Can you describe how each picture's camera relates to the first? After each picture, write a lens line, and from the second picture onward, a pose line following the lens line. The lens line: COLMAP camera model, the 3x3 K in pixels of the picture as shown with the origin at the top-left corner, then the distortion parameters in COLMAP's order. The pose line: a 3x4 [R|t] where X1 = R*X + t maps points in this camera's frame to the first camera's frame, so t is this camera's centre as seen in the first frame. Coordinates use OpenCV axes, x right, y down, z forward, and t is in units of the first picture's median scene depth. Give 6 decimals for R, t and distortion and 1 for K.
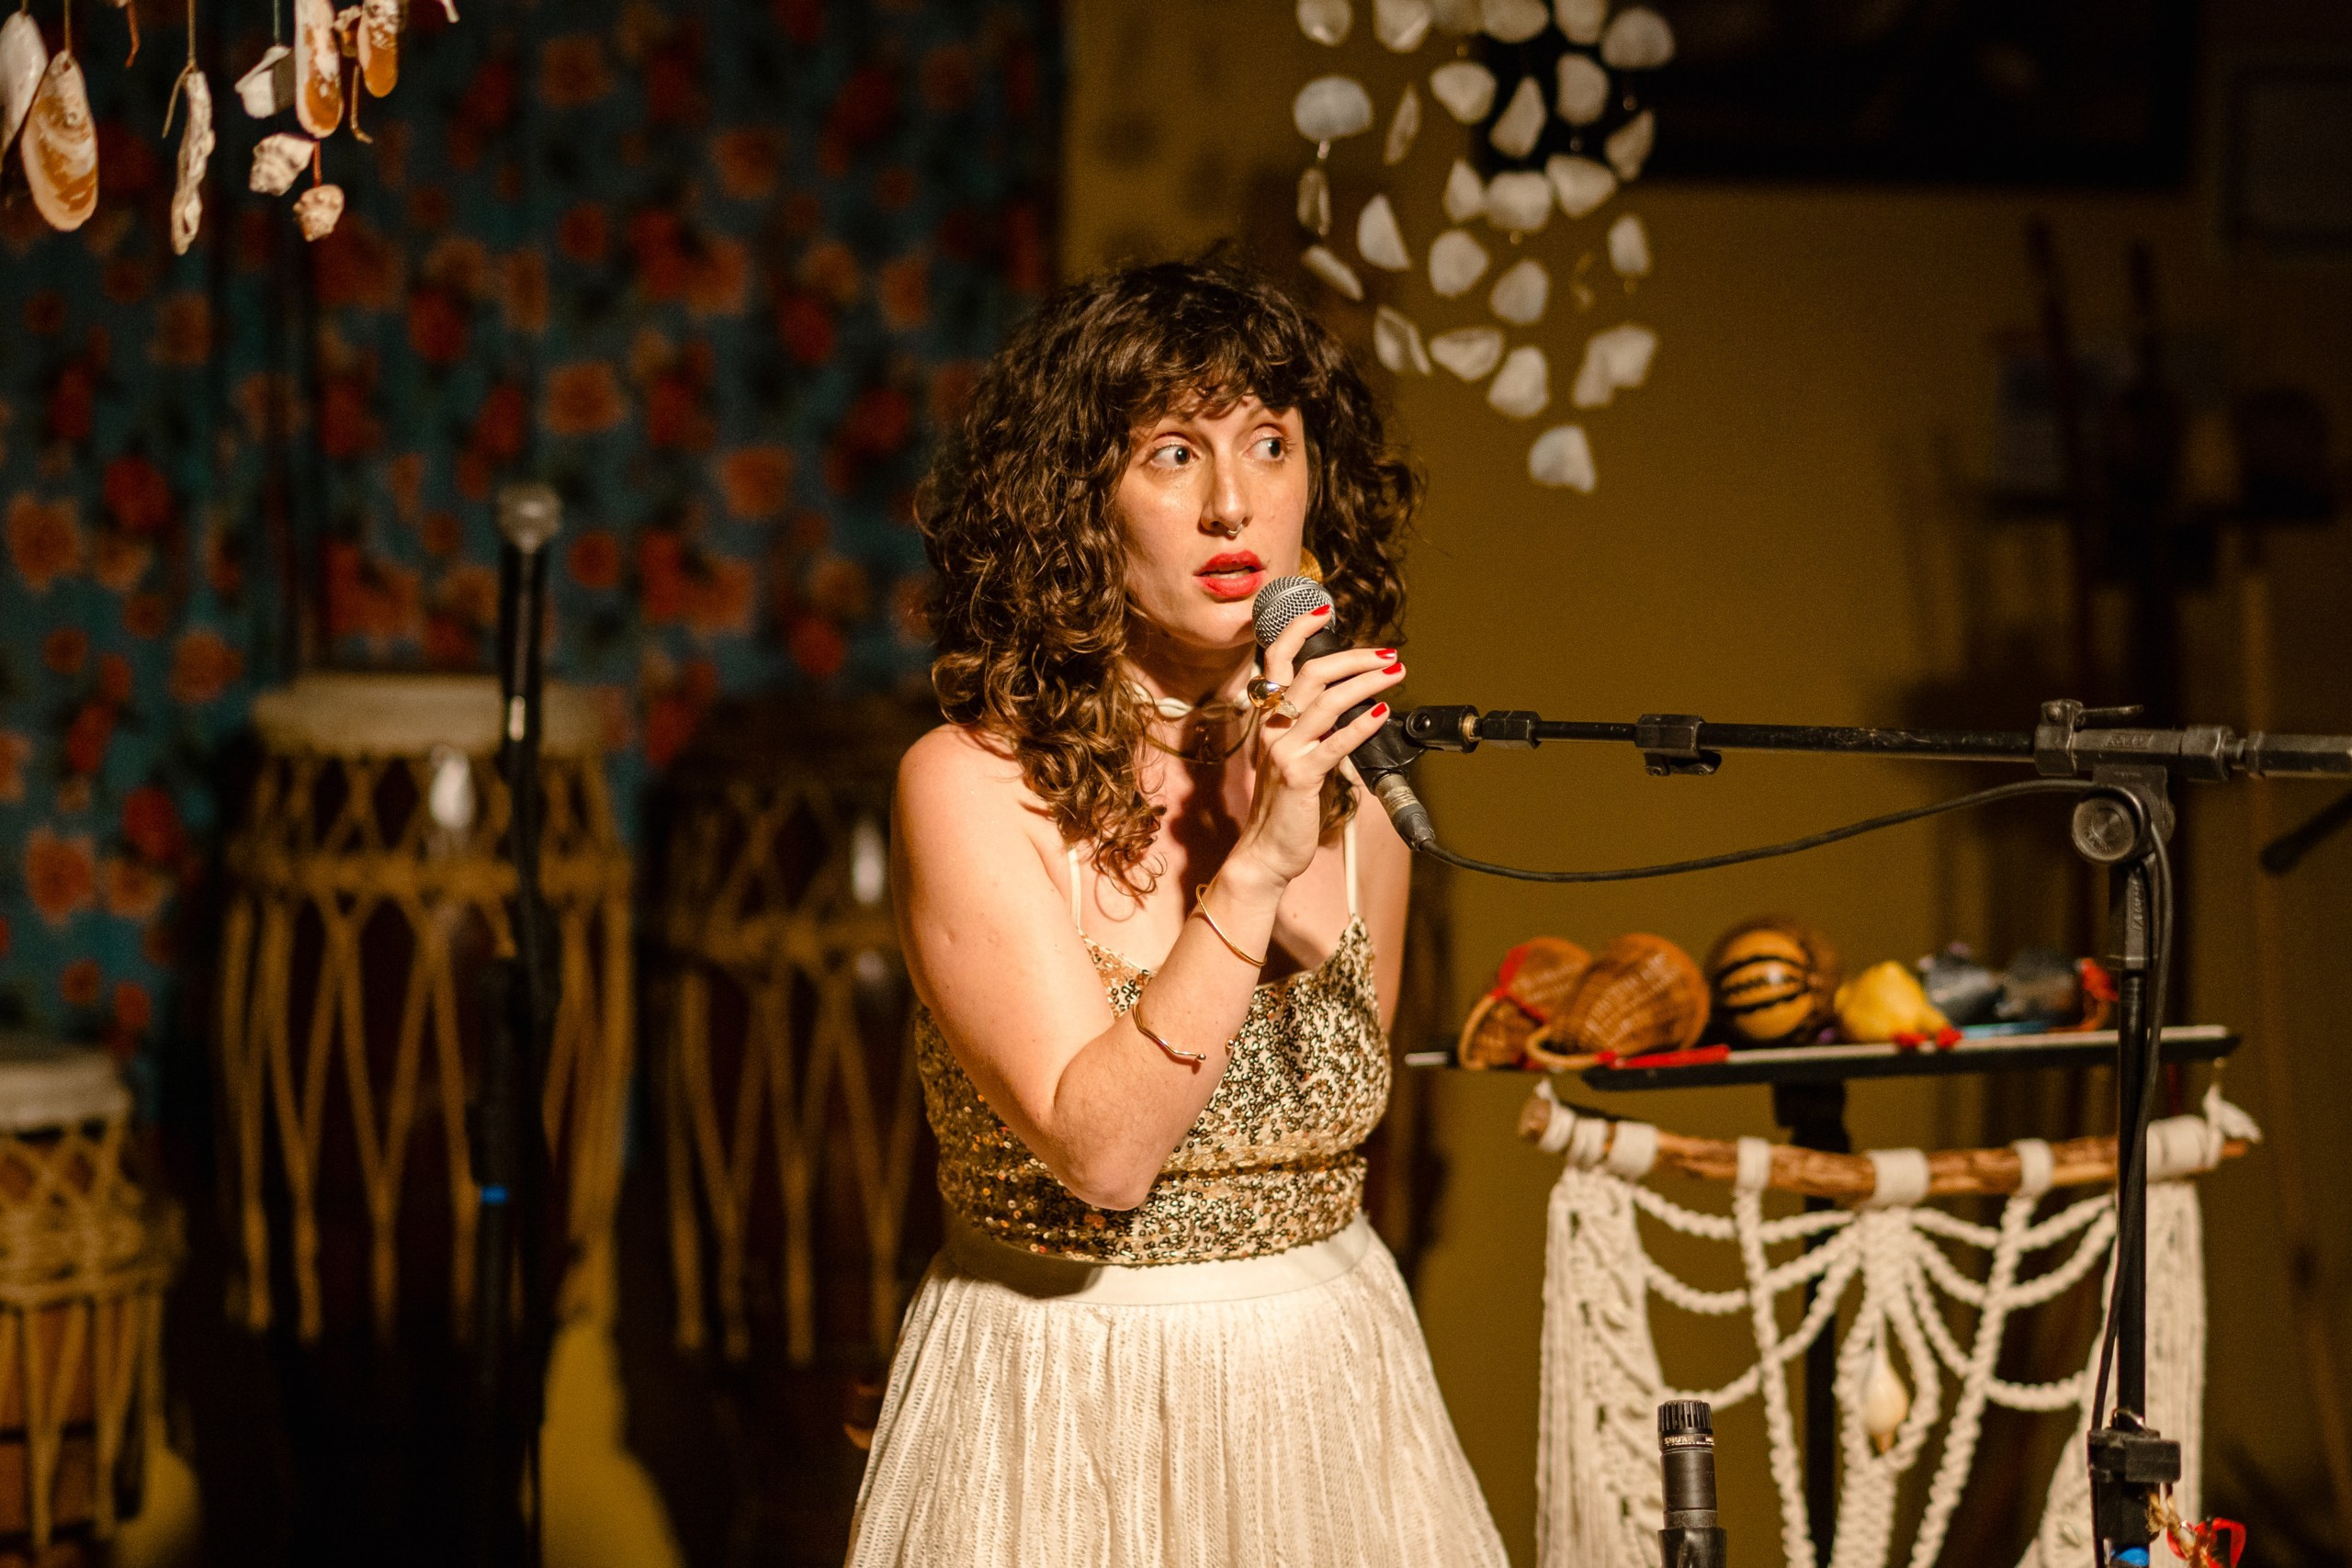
lens RADIAL K [[5967.3, 0, 1185.4], [0, 5967.3, 782.9], [0, 0, 1]] dist [0.429101, 0.000000]
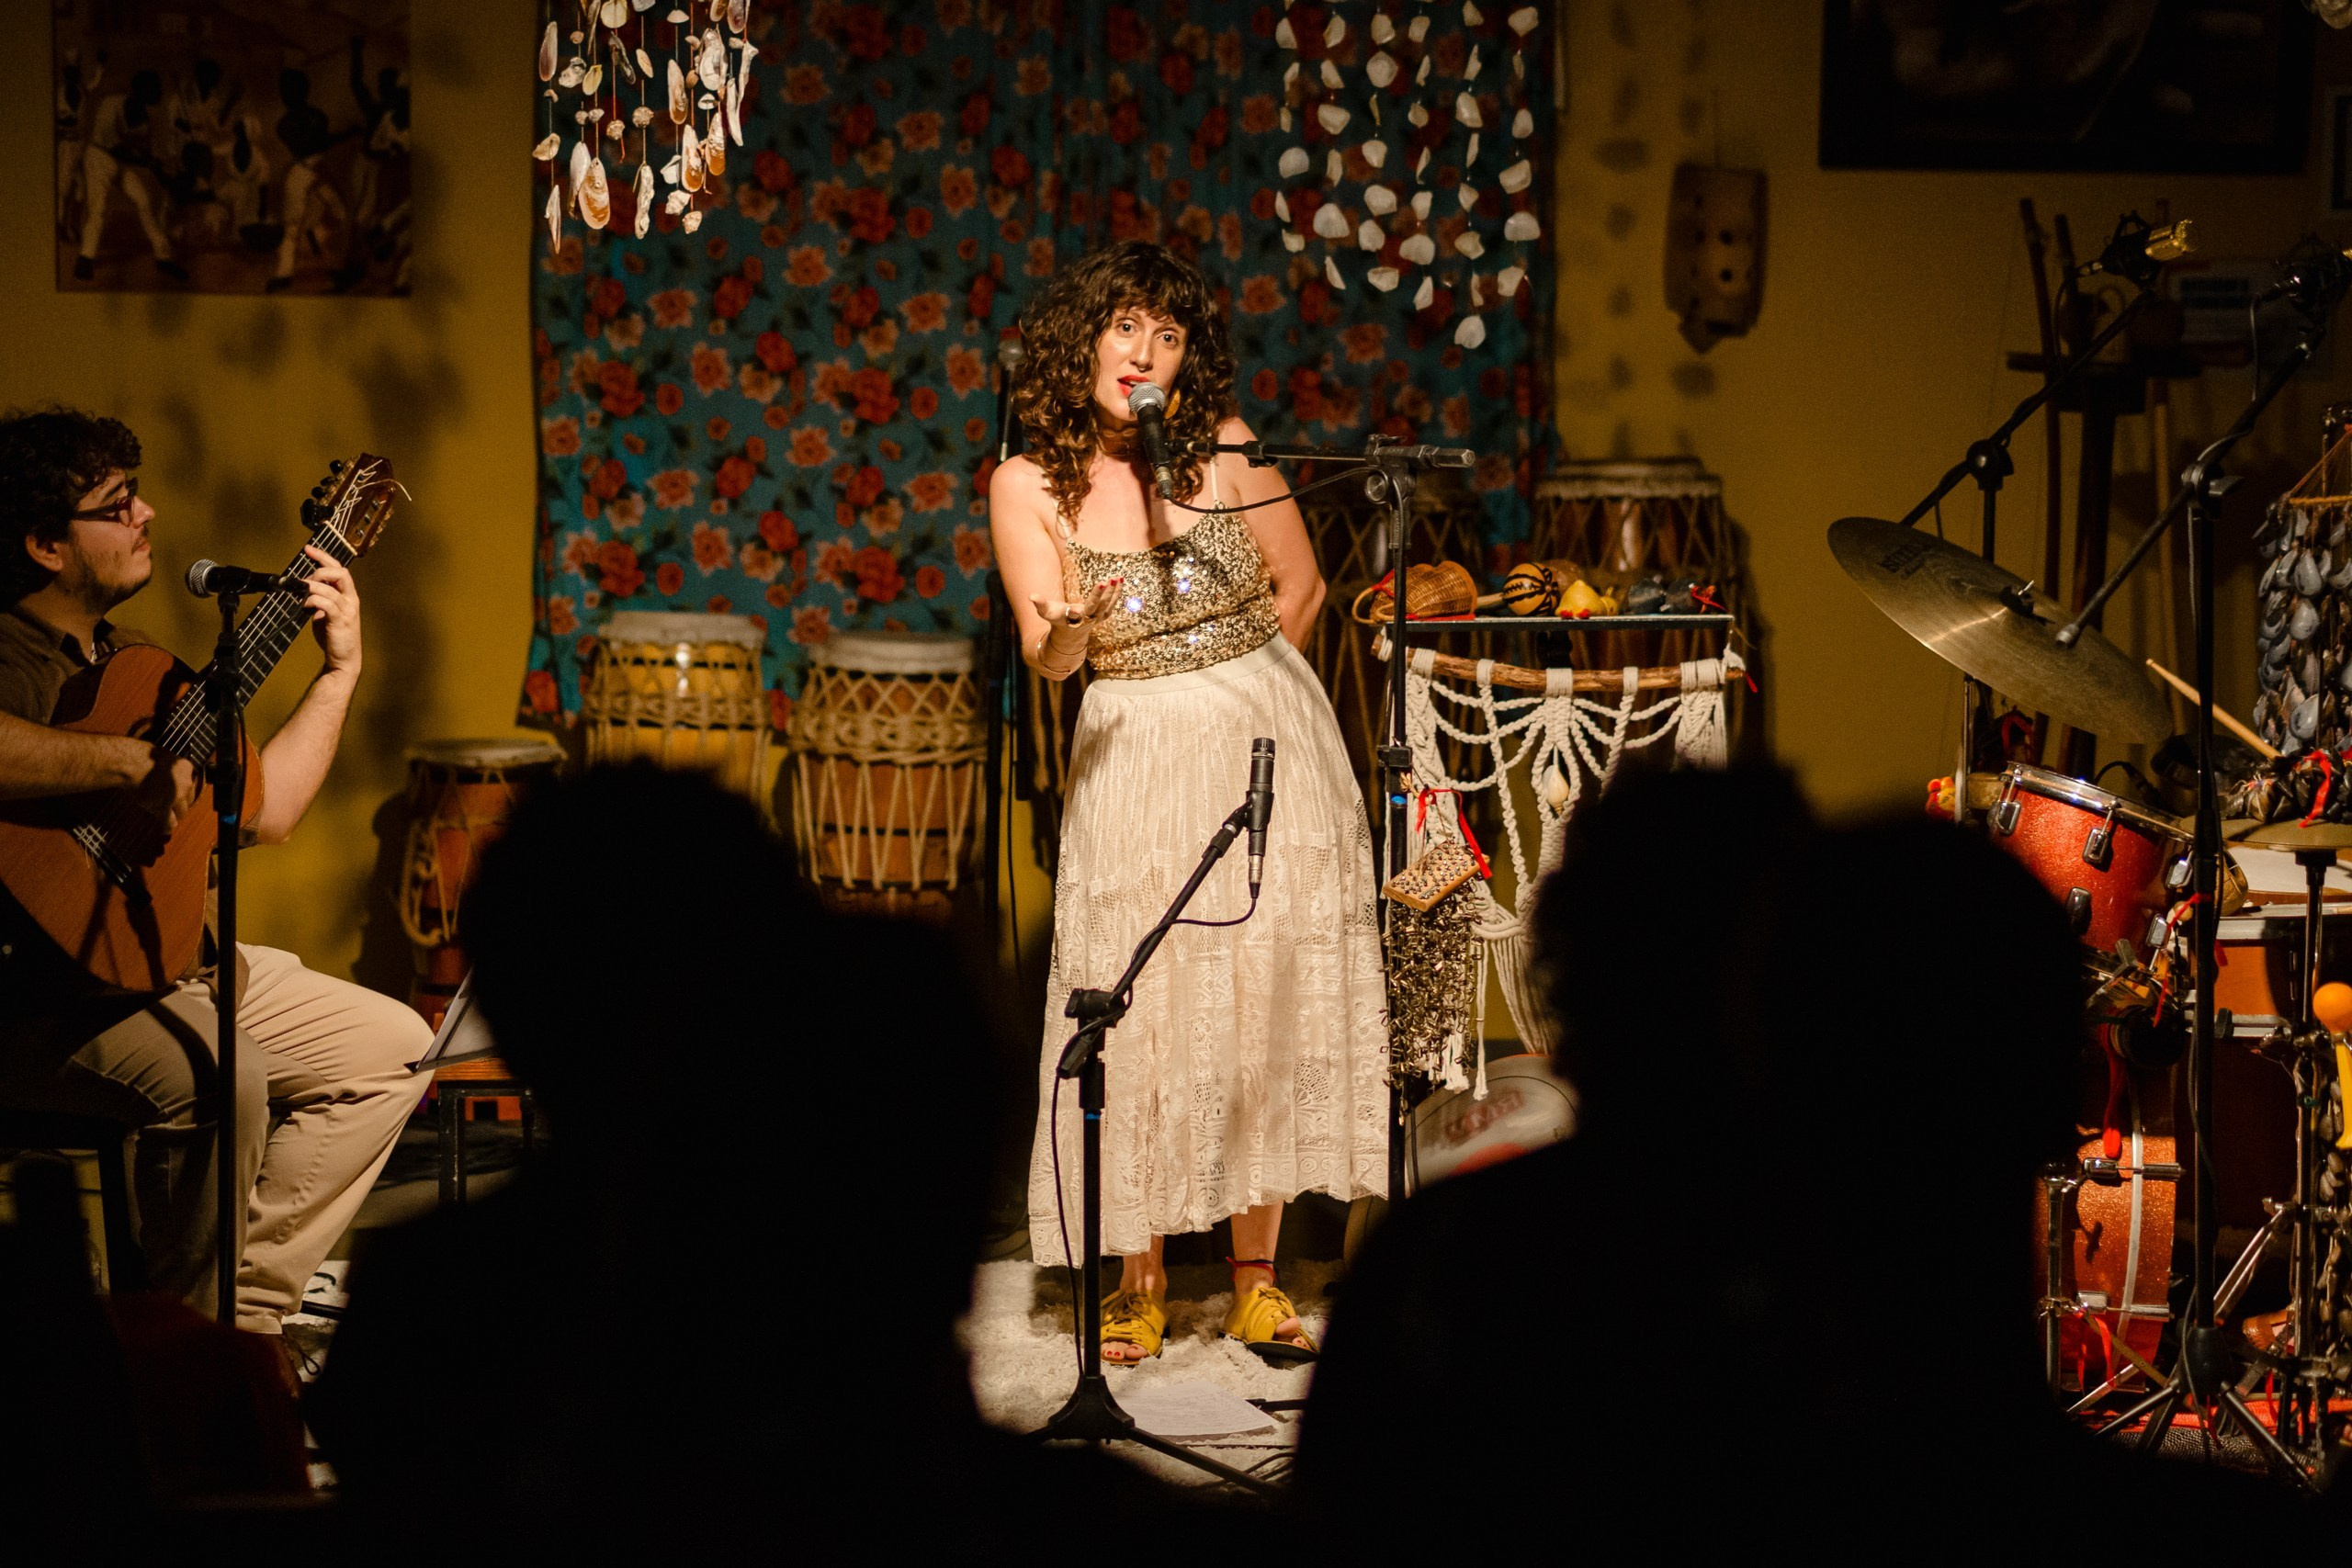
lens RADIAL K [[5967.3, 0, 1172.8], [0, 5967.3, 764.6], [0, 0, 1]] dist [0.429101, 0.000000]
pose [[0.937151, 0.037293, -0.346927, 0.705380], [-0.031286, 0.999248, 0.022901, 0.051159], [0.347520, -0.010608, 0.937613, -0.970763]]
